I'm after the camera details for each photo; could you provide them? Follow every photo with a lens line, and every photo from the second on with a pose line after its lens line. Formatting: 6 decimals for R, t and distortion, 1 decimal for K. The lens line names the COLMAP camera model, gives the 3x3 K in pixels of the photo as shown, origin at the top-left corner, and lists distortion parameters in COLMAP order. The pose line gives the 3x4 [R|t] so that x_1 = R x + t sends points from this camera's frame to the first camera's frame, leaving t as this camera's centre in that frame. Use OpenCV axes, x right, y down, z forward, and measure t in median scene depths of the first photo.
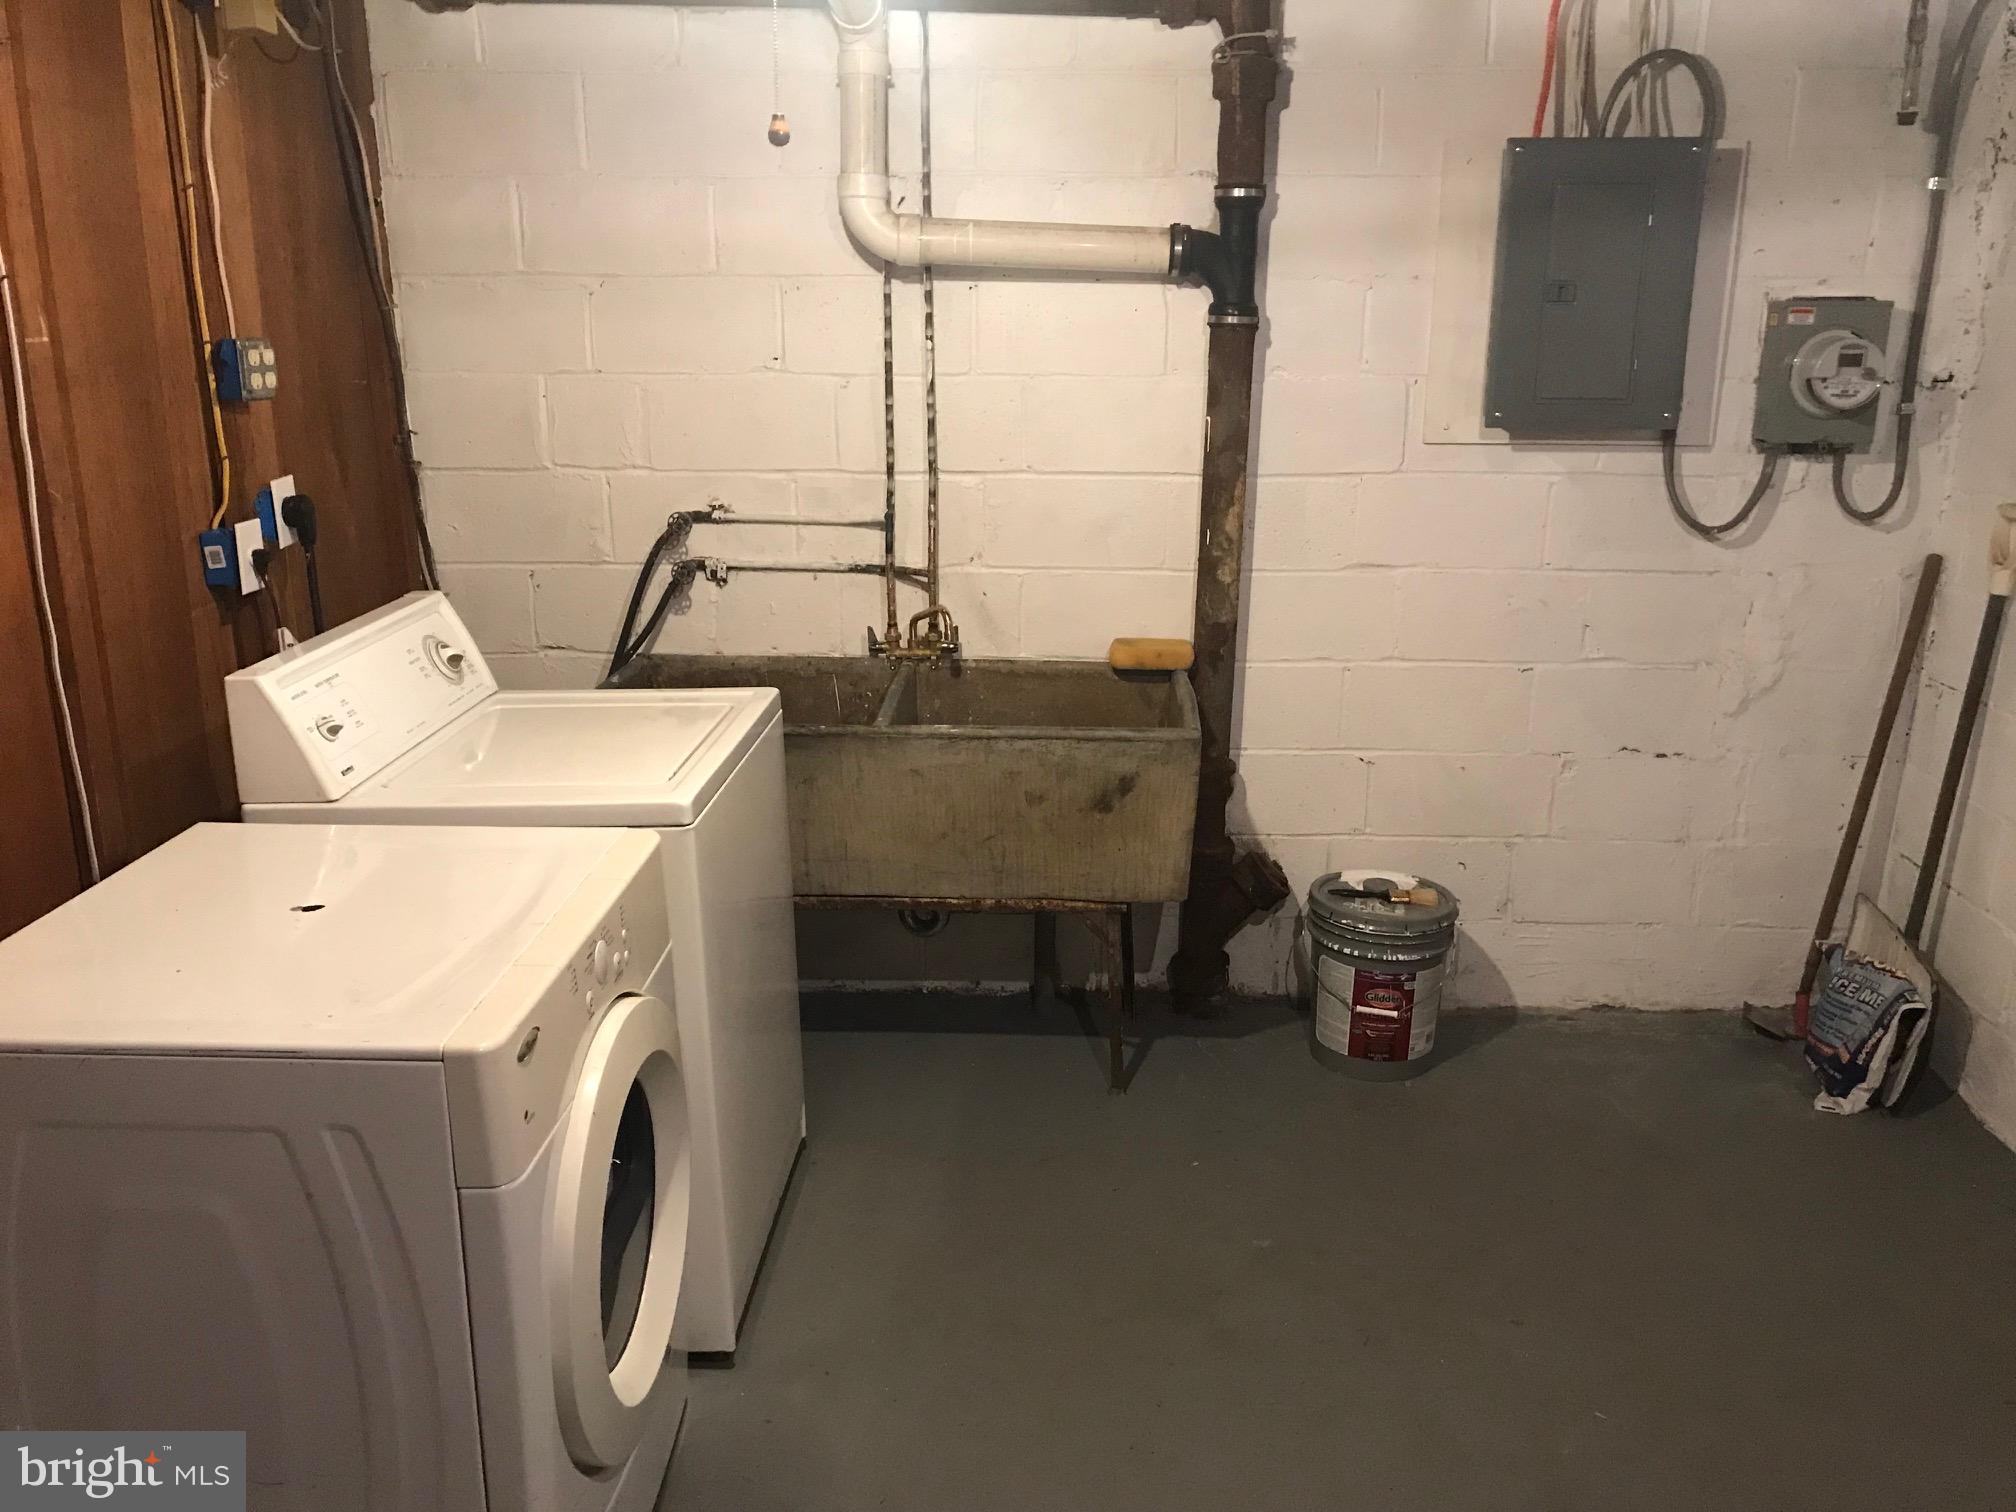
lens RADIAL K [[1652.0, 0, 1005.4], [0, 1652.0, 759.7], [0, 0, 1]] dist [-0.016157, -0.007942]
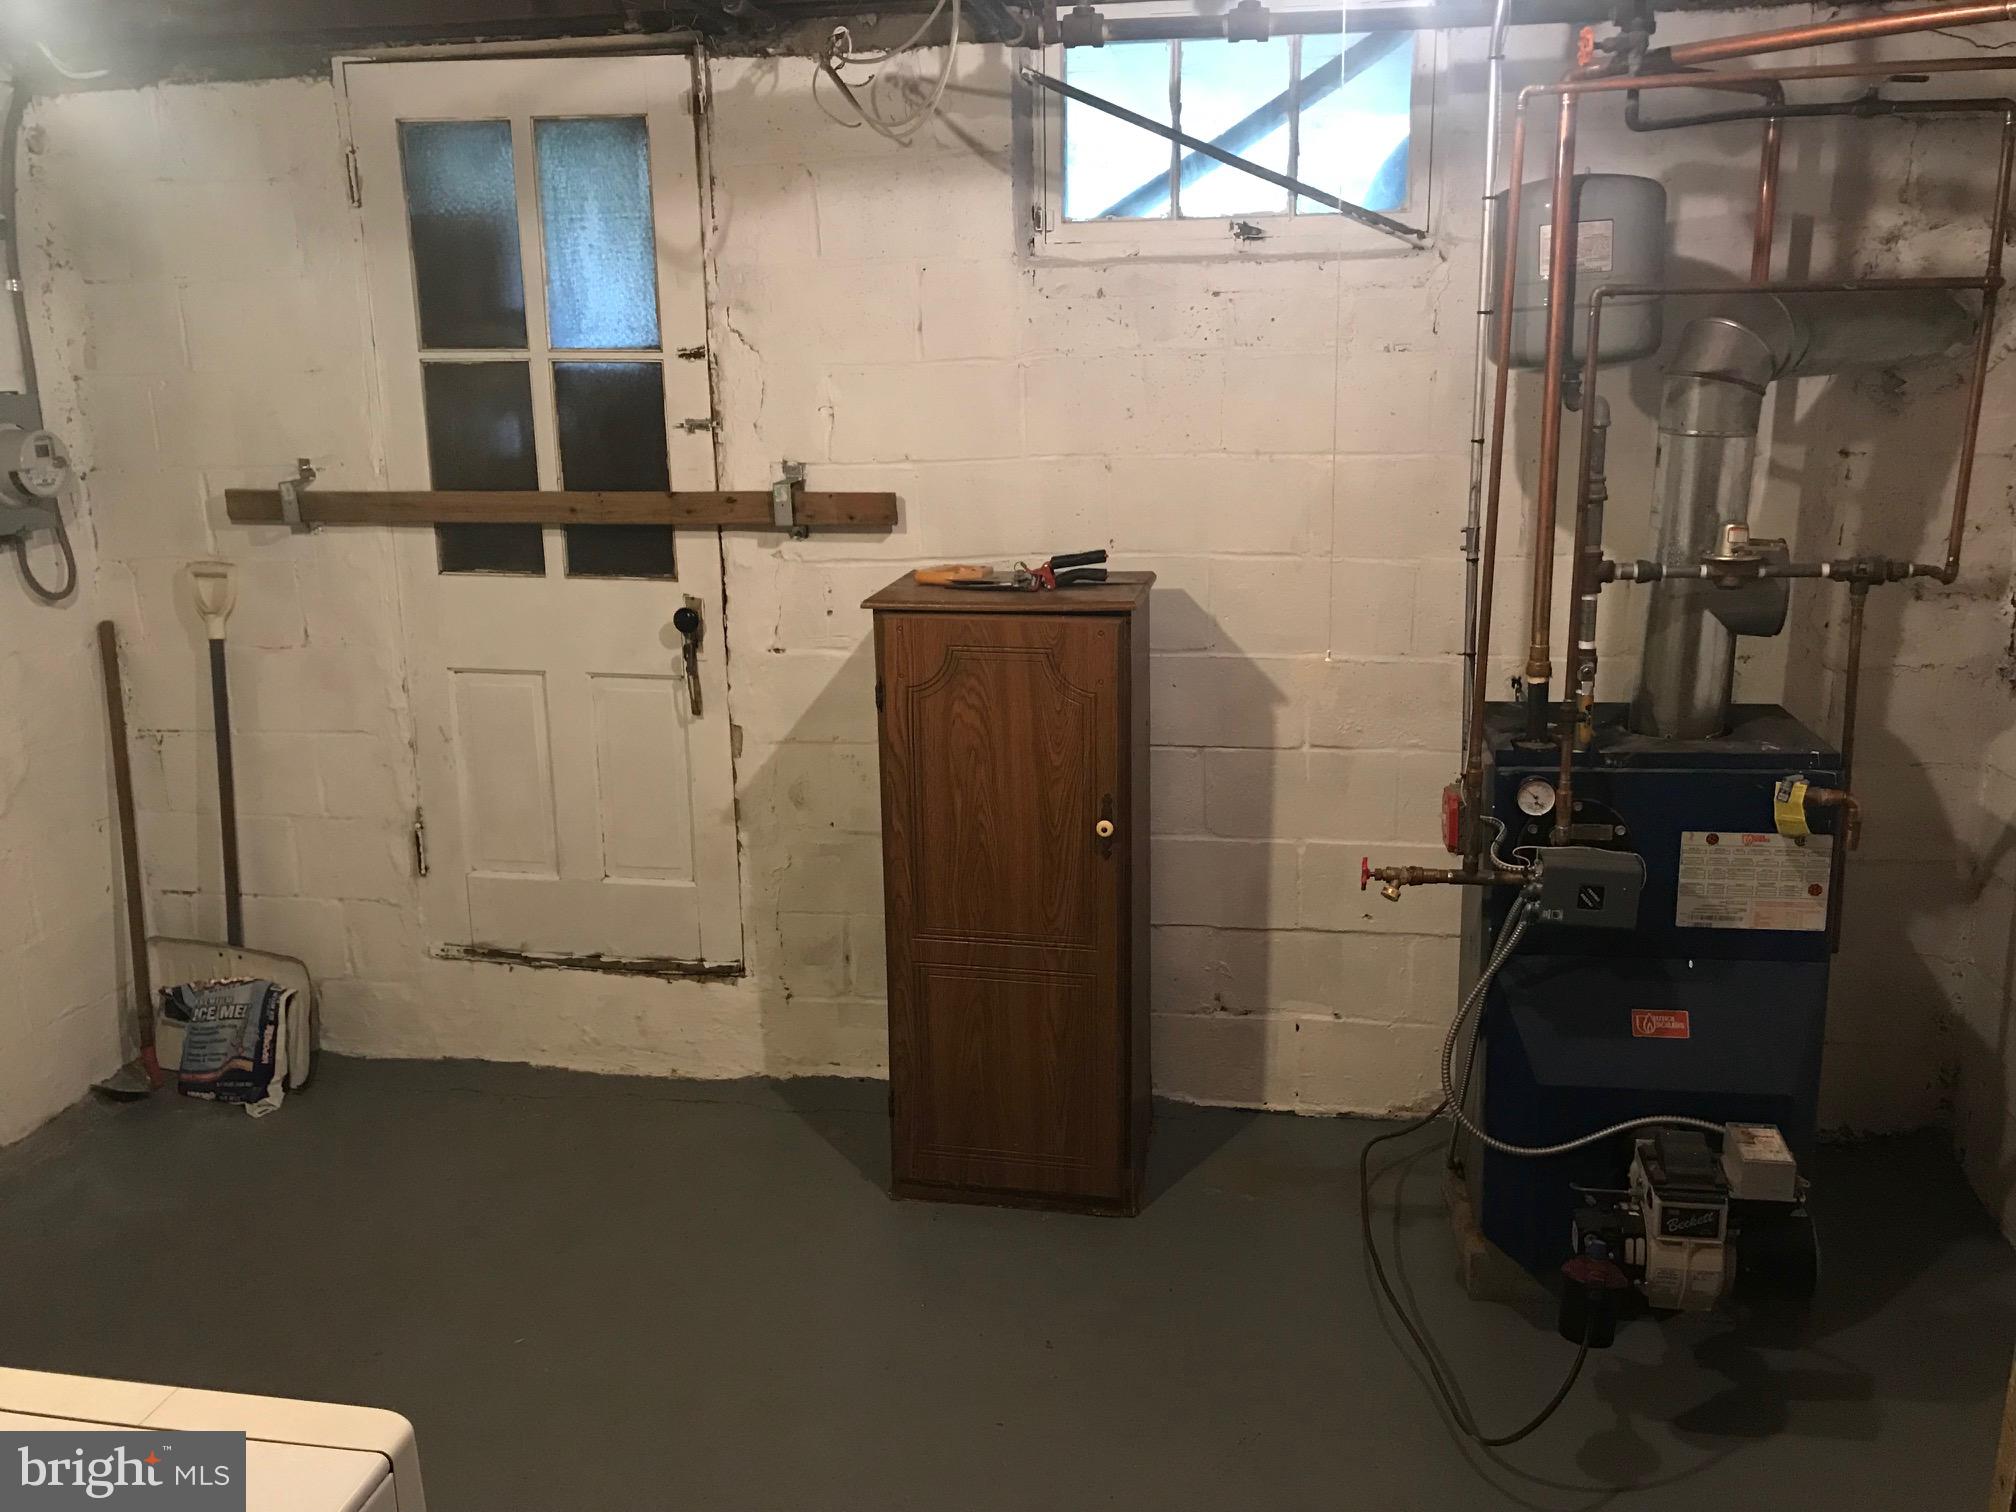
lens RADIAL K [[1652.0, 0, 1009.3], [0, 1652.0, 757.7], [0, 0, 1]] dist [-0.016157, -0.007942]
pose [[0.098824, -0.236773, 0.966526, -0.457905], [0.285206, 0.937272, 0.200445, -0.089133], [-0.953358, 0.255850, 0.160154, 0.280712]]
